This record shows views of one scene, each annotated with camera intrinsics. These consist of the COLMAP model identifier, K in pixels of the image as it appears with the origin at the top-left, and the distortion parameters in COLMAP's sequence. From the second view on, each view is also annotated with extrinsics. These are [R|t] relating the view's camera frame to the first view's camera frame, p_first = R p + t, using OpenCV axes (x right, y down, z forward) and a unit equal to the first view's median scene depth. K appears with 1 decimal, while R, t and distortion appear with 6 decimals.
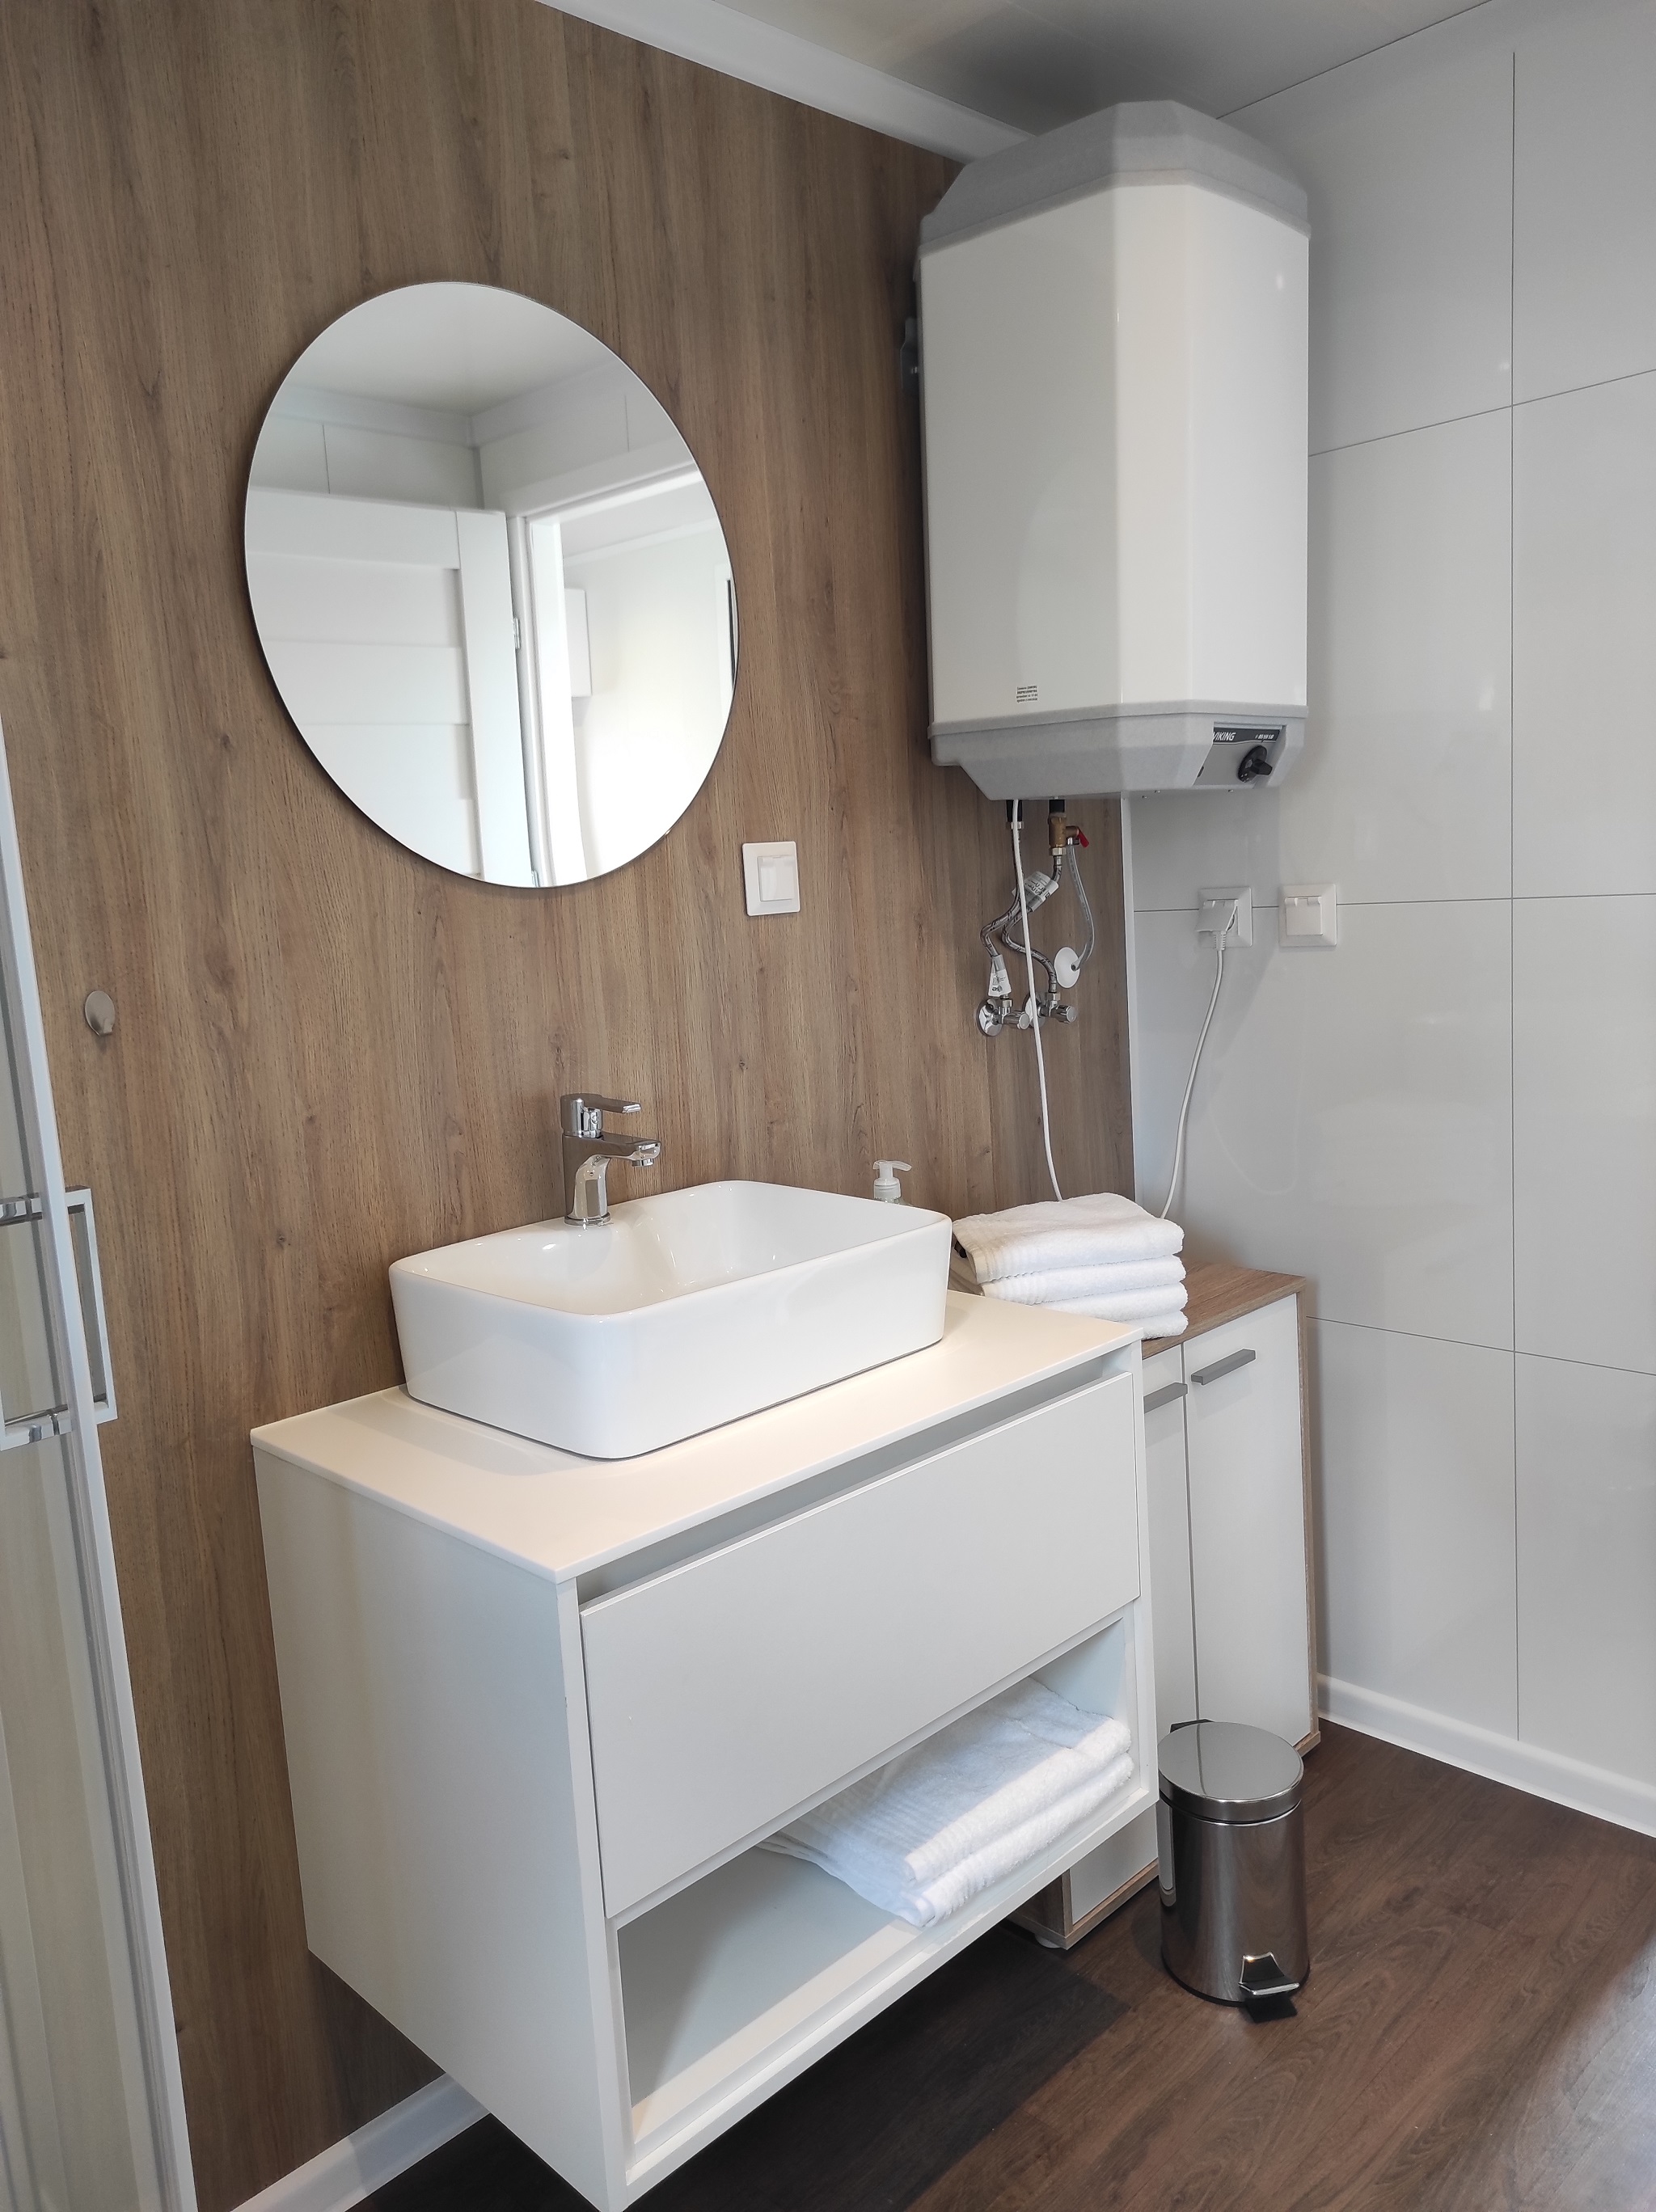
lens RADIAL K [[1626.7, 0, 828.0], [0, 1626.7, 1106.0], [0, 0, 1]] dist [0.077315, -0.060743]
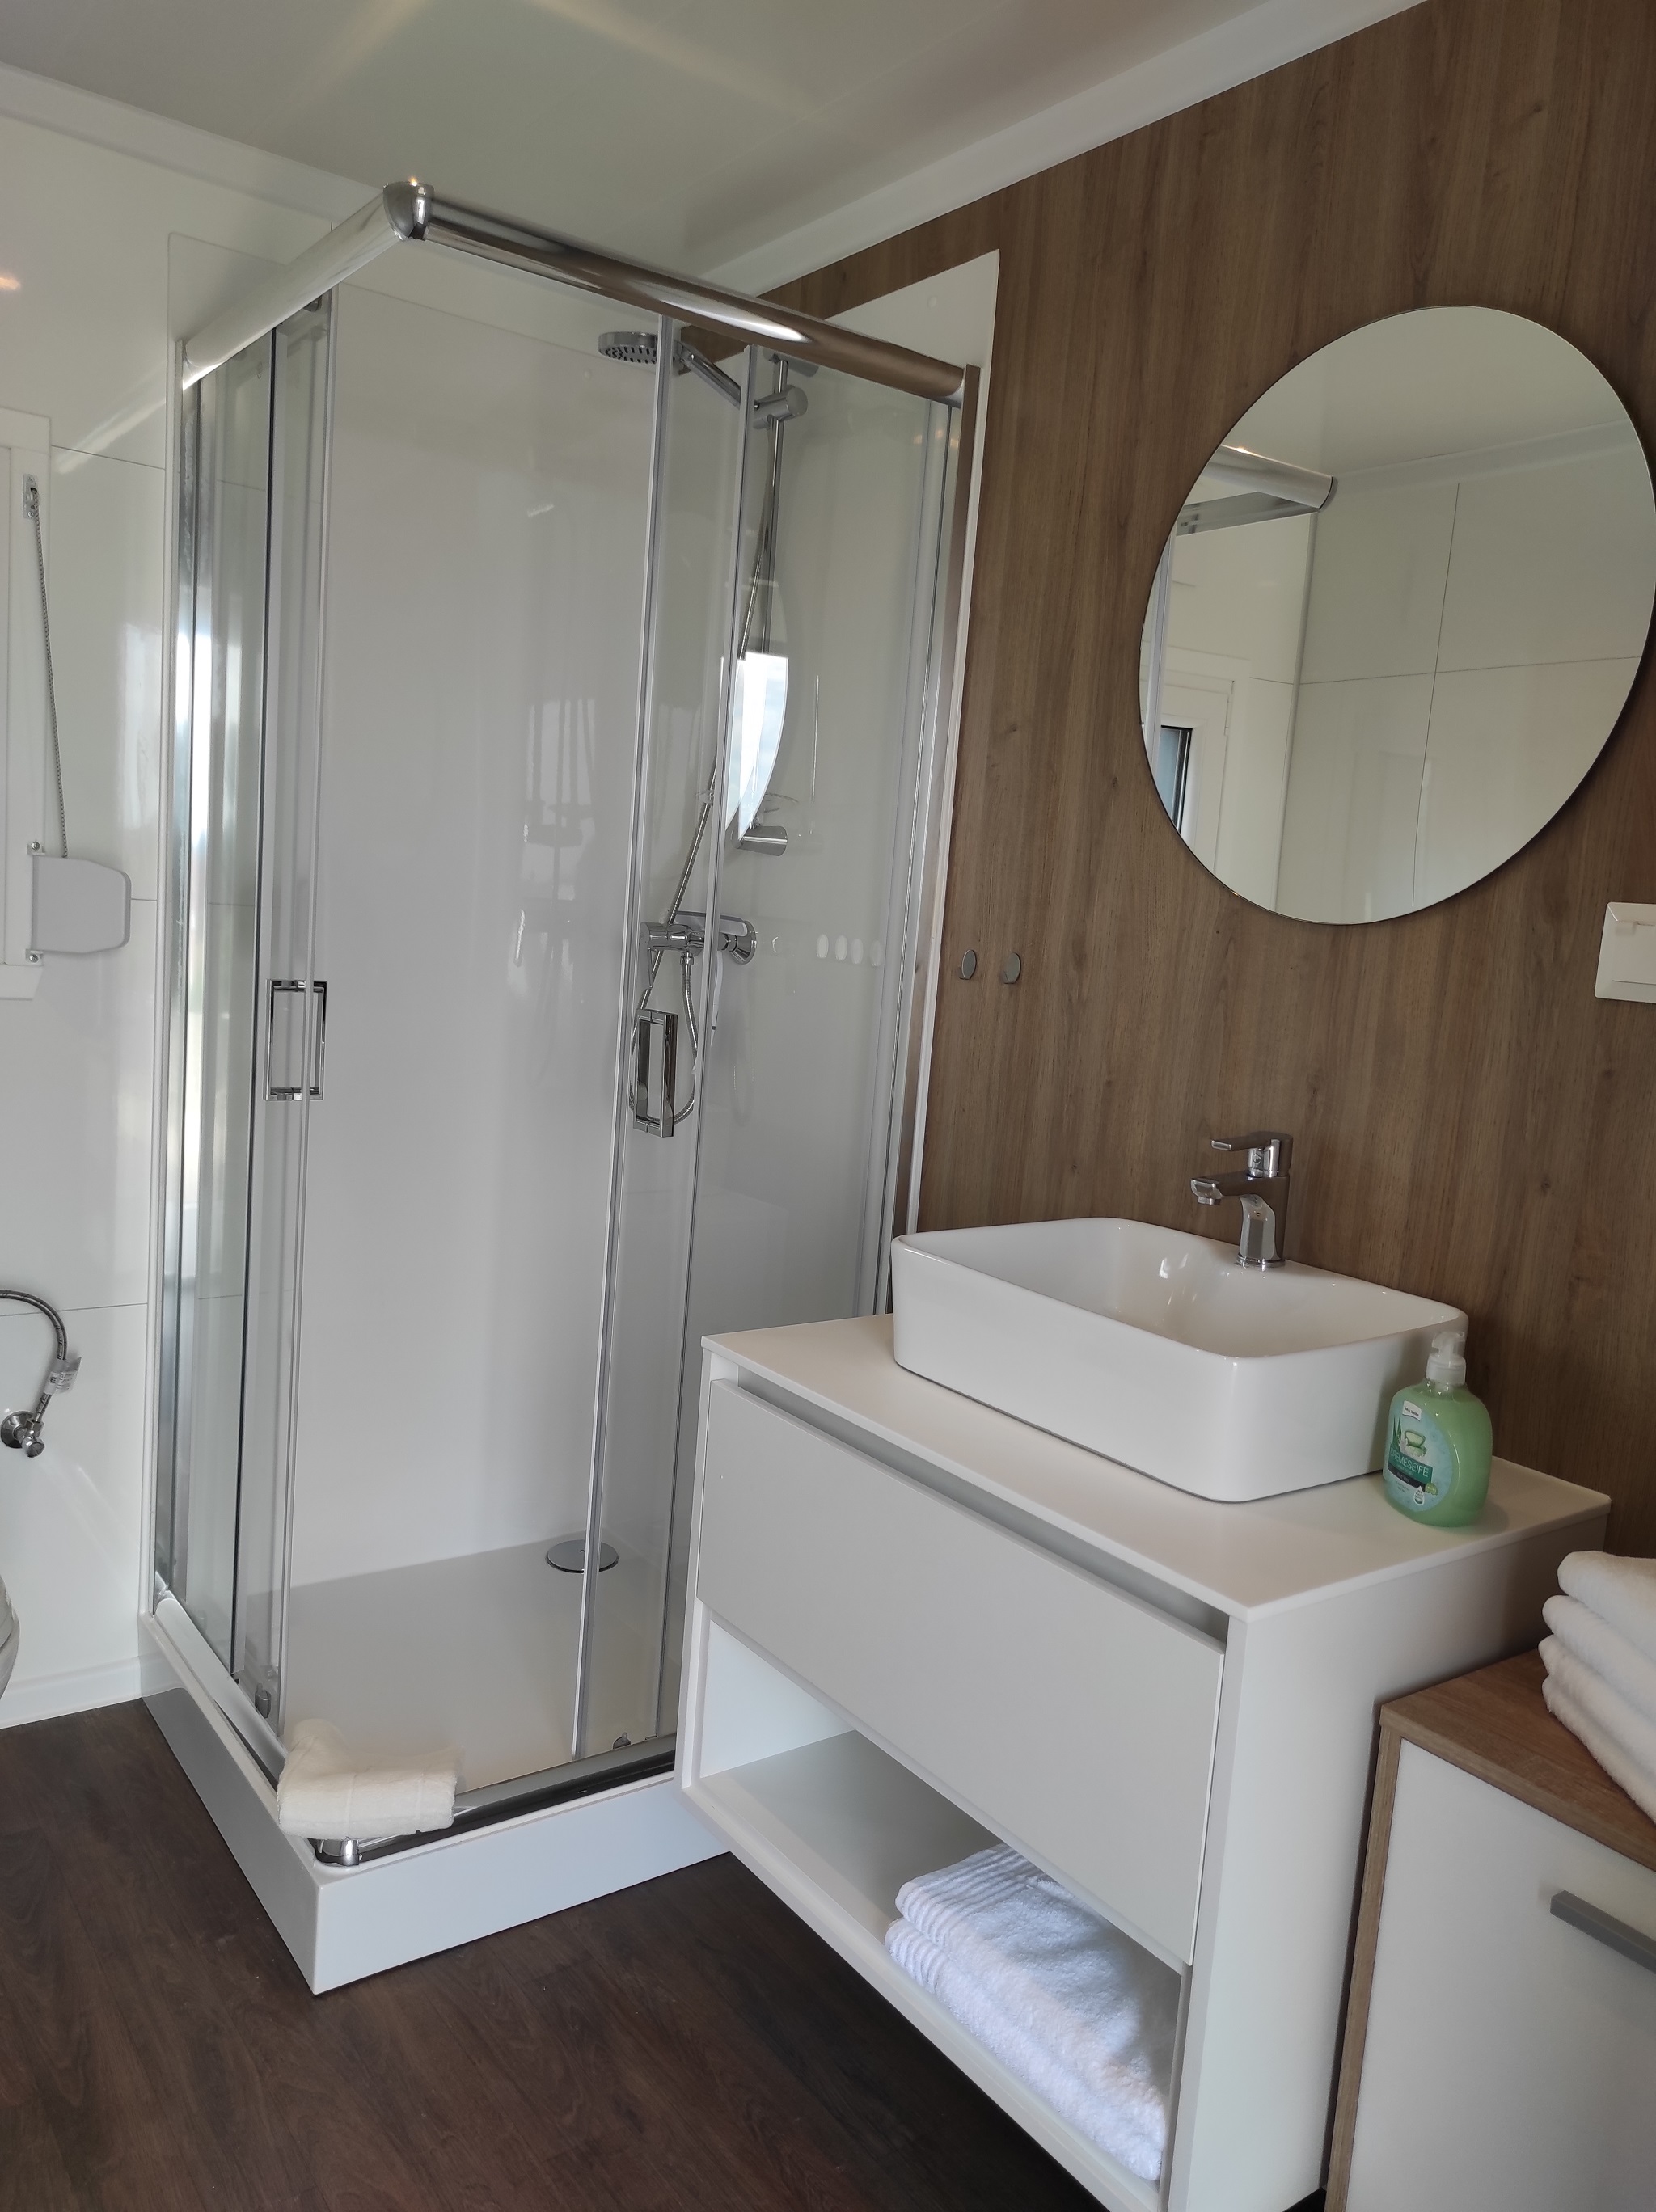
lens RADIAL K [[1626.7, 0, 828.0], [0, 1626.7, 1106.0], [0, 0, 1]] dist [0.077315, -0.060743]
pose [[-0.142369, 0.182319, -0.972878, 0.877148], [-0.209400, 0.955095, 0.209630, -0.180742], [0.967410, 0.233566, -0.097798, 0.873103]]
